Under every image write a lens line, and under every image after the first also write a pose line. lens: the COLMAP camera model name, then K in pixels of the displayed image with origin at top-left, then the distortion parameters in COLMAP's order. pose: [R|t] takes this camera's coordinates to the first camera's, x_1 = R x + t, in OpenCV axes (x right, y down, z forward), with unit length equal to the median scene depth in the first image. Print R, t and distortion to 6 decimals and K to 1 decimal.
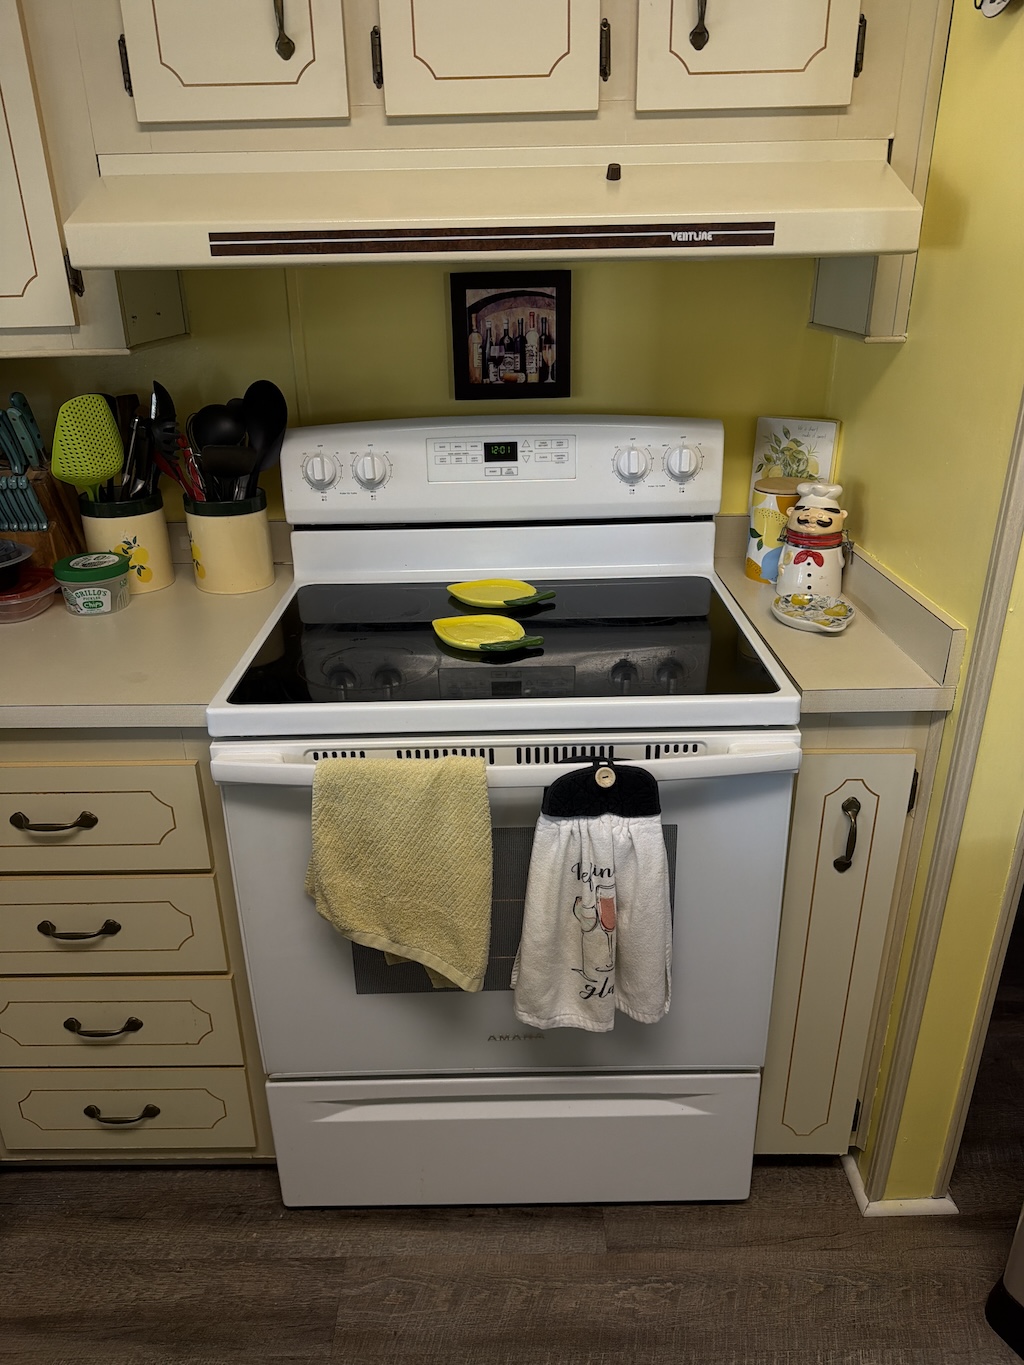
lens RADIAL K [[933.7, 0, 510.5], [0, 933.7, 685.8], [0, 0, 1]] dist [0.074459, -0.124821]
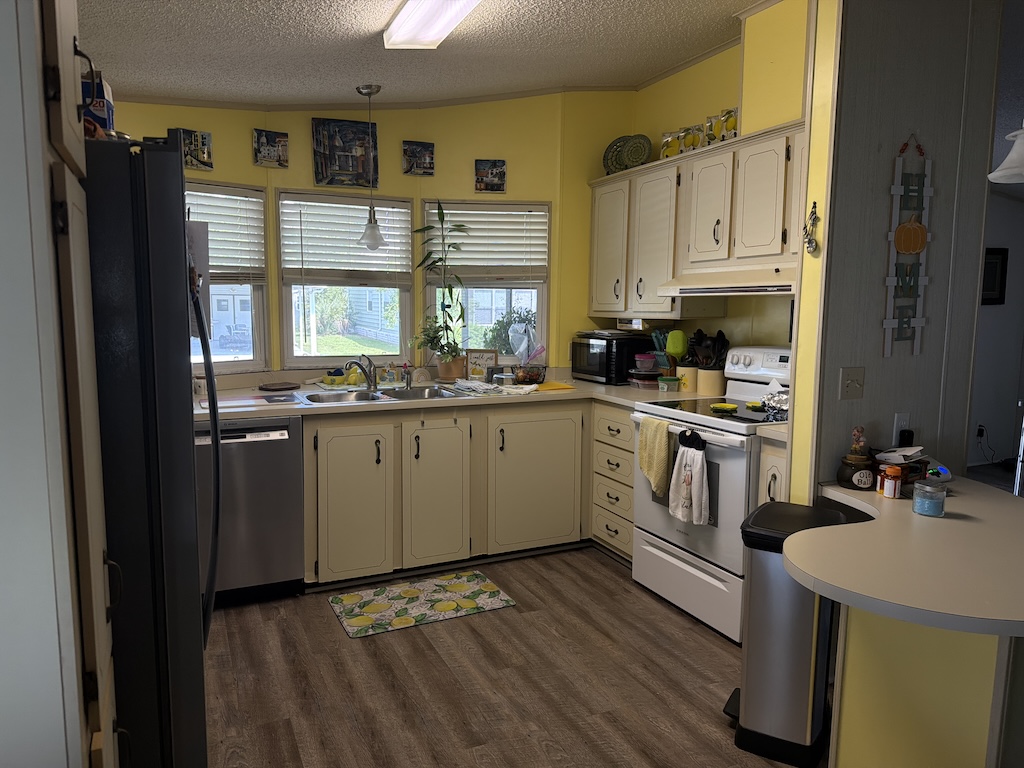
lens RADIAL K [[662.3, 0, 510.4], [0, 662.3, 399.9], [0, 0, 1]] dist [-0.038723, -0.000251]
pose [[0.411887, 0.142544, -0.900017, 1.635903], [-0.368447, 0.929402, -0.021419, 0.227521], [0.833424, 0.340431, 0.435328, -0.530740]]
